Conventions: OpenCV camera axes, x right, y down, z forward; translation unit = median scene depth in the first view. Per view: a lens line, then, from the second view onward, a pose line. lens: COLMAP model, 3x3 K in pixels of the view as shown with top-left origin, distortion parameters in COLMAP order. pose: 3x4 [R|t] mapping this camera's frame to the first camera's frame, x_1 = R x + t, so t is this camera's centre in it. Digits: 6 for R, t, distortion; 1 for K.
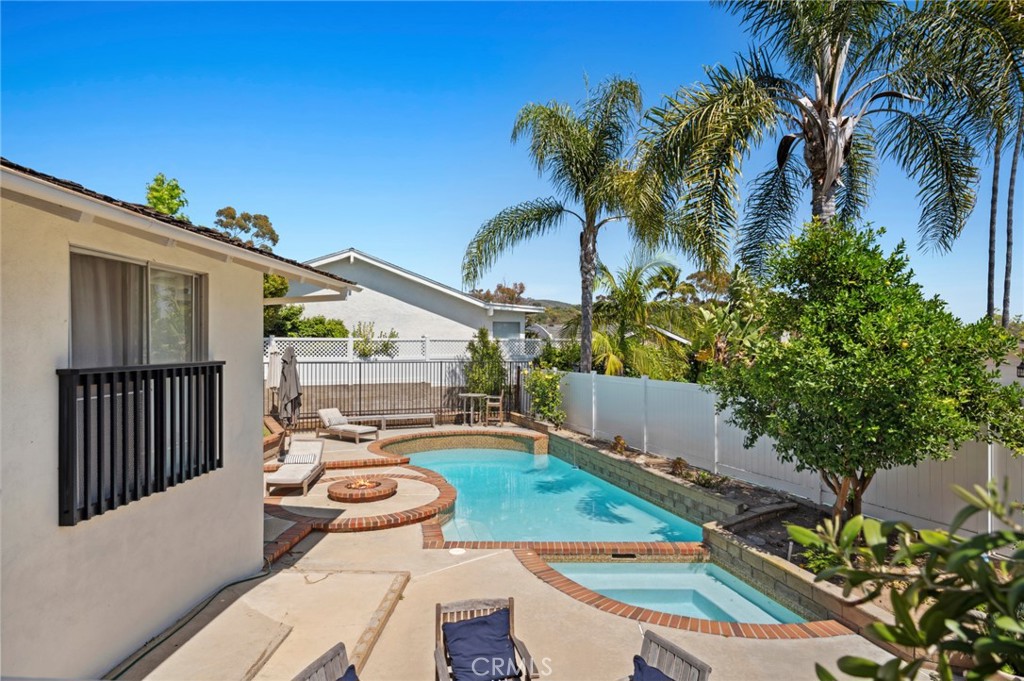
lens RADIAL K [[591.3, 0, 508.7], [0, 591.3, 339.3], [0, 0, 1]] dist [0.009494, -0.000475]
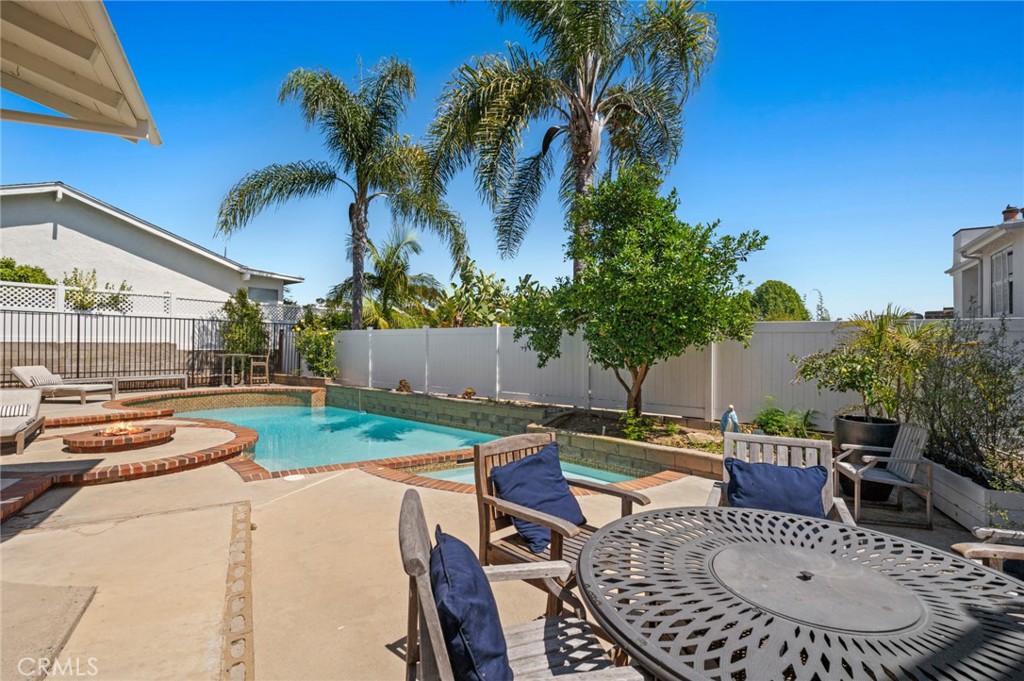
lens RADIAL K [[476.8, 0, 512.6], [0, 476.8, 340.4], [0, 0, 1]] dist [0.001061, 0.001645]
pose [[0.853223, 0.009047, 0.521467, -0.111030], [-0.008748, 0.999957, -0.003033, 0.099365], [-0.521473, -0.001974, 0.853266, 0.155517]]
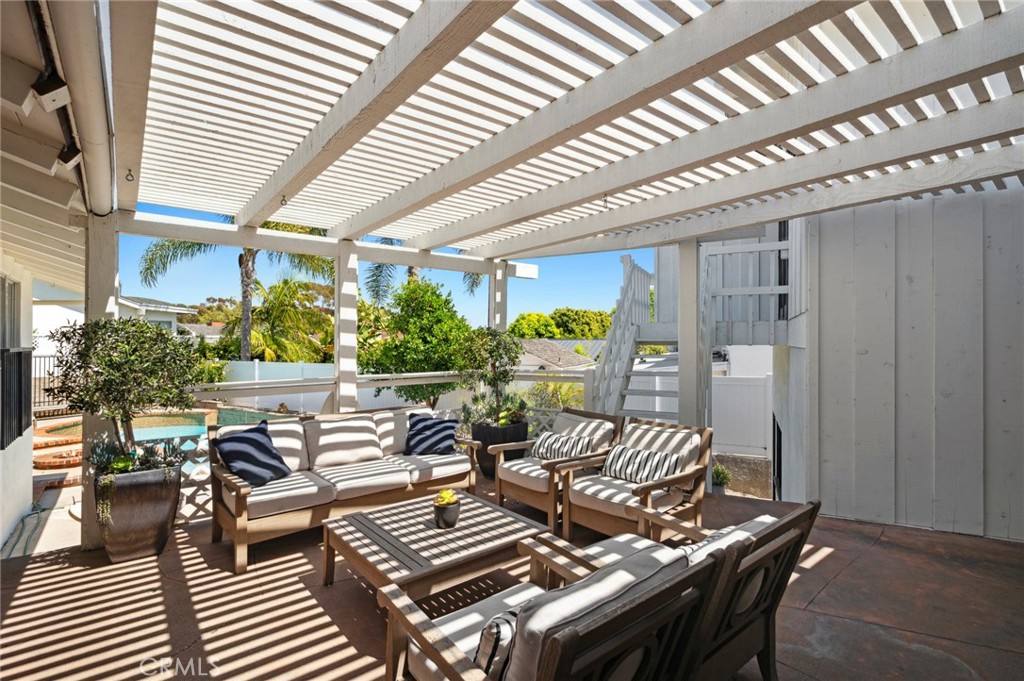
lens RADIAL K [[476.8, 0, 521.5], [0, 476.8, 335.3], [0, 0, 1]] dist [0.001061, 0.001645]
pose [[0.734807, 0.009029, 0.678216, -0.192140], [-0.004439, 0.999954, -0.008503, 0.006530], [-0.678261, 0.003238, 0.734814, -0.269890]]
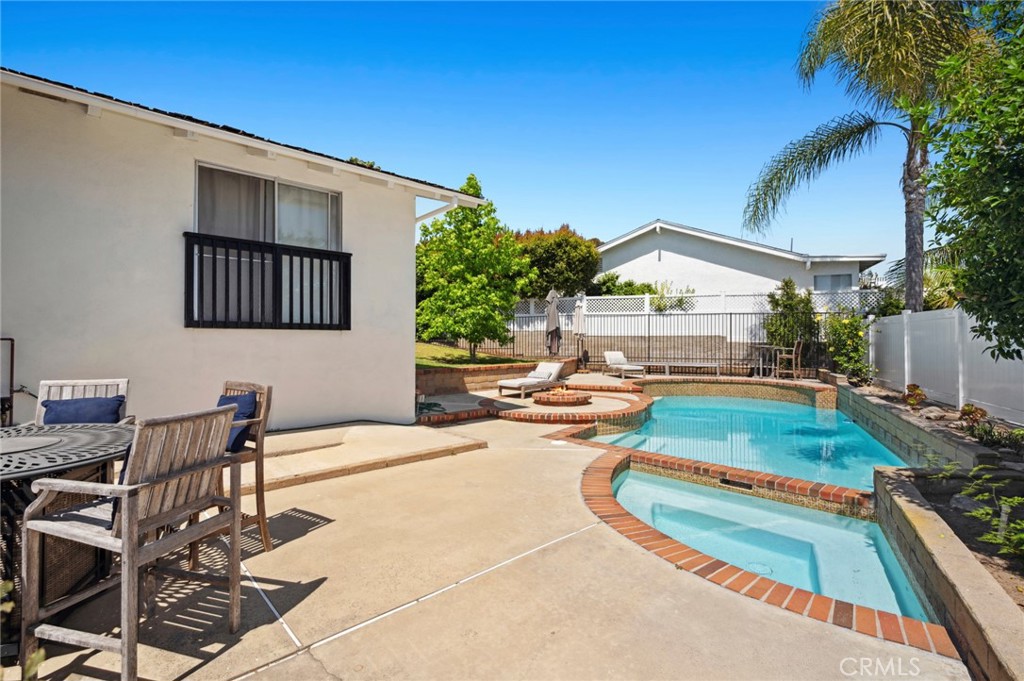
lens RADIAL K [[476.8, 0, 504.4], [0, 476.8, 334.7], [0, 0, 1]] dist [0.001061, 0.001645]
pose [[0.709751, -0.004748, -0.704436, 0.264362], [0.002572, 0.999988, -0.004148, 0.109936], [0.704448, 0.001132, 0.709755, 0.220233]]
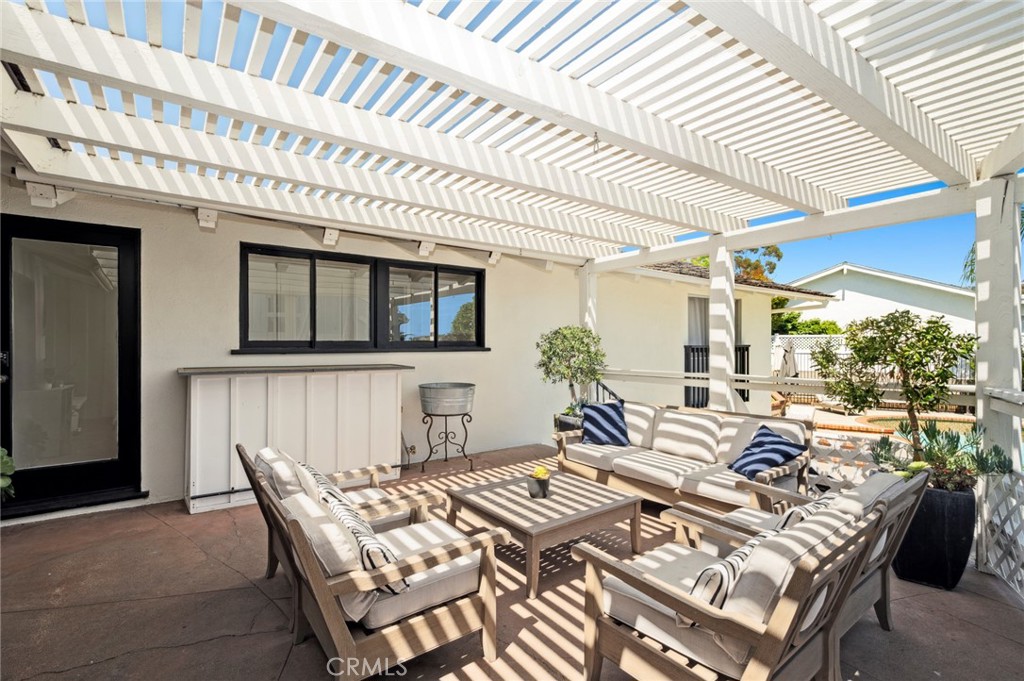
lens RADIAL K [[476.8, 0, 516.7], [0, 476.8, 351.2], [0, 0, 1]] dist [0.001061, 0.001645]
pose [[0.637677, 0.009912, -0.770240, 0.102087], [0.007987, 0.999778, 0.019478, 0.010044], [0.770263, -0.018573, 0.637456, -0.255252]]
